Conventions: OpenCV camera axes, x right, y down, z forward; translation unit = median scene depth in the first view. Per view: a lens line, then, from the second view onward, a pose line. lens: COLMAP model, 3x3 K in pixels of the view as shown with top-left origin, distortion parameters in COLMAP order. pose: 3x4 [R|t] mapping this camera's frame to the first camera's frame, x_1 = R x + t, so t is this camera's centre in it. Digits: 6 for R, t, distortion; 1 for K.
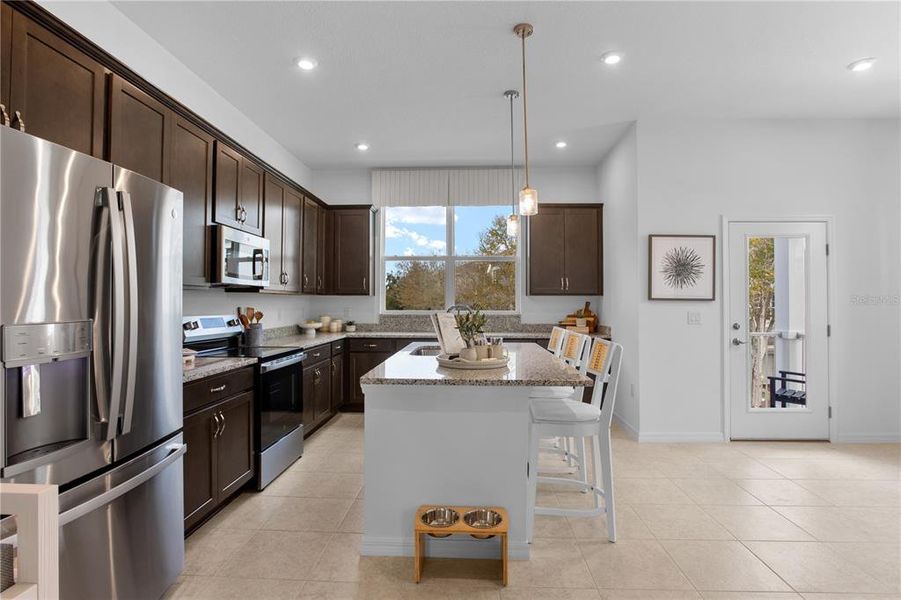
lens RADIAL K [[457.9, 0, 445.7], [0, 457.9, 291.9], [0, 0, 1]] dist [-0.030312, 0.007178]
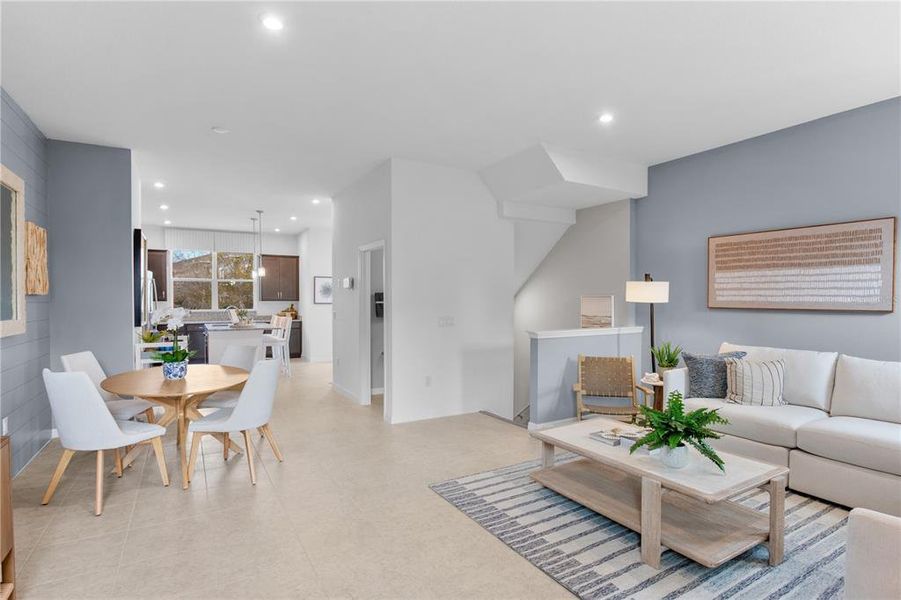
lens RADIAL K [[457.9, 0, 450.1], [0, 457.9, 311.9], [0, 0, 1]] dist [-0.030312, 0.007178]
pose [[0.836884, -0.015420, 0.547163, -0.272616], [-0.010389, 0.998976, 0.044042, -0.051449], [-0.547282, -0.042543, 0.835866, -1.404770]]
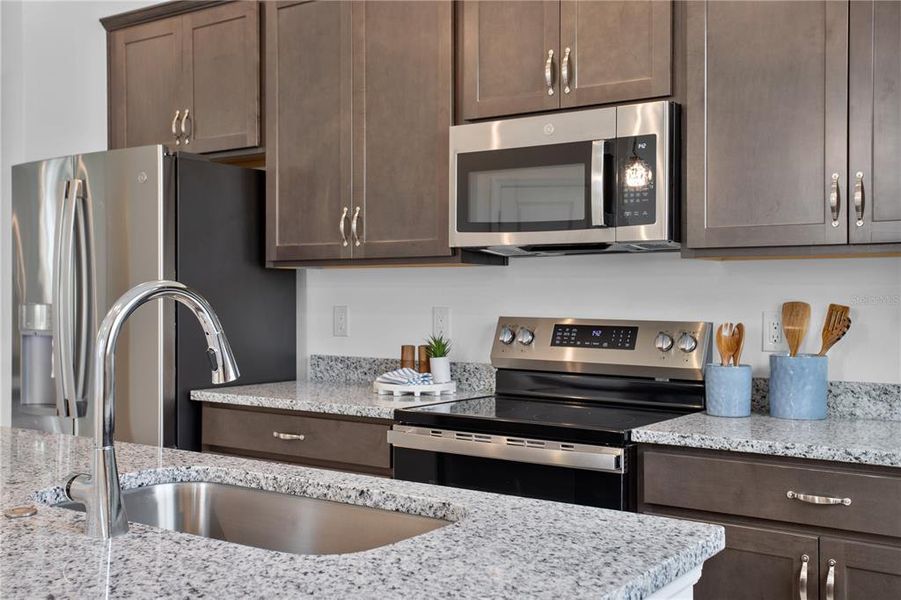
lens RADIAL K [[963.9, 0, 451.2], [0, 963.9, 298.1], [0, 0, 1]] dist [0.021447, 0.000000]
pose [[-0.524948, -0.003369, -0.851128, 0.269676], [0.015870, 0.999780, -0.013746, 0.034749], [0.850987, -0.020723, -0.524778, 1.120879]]
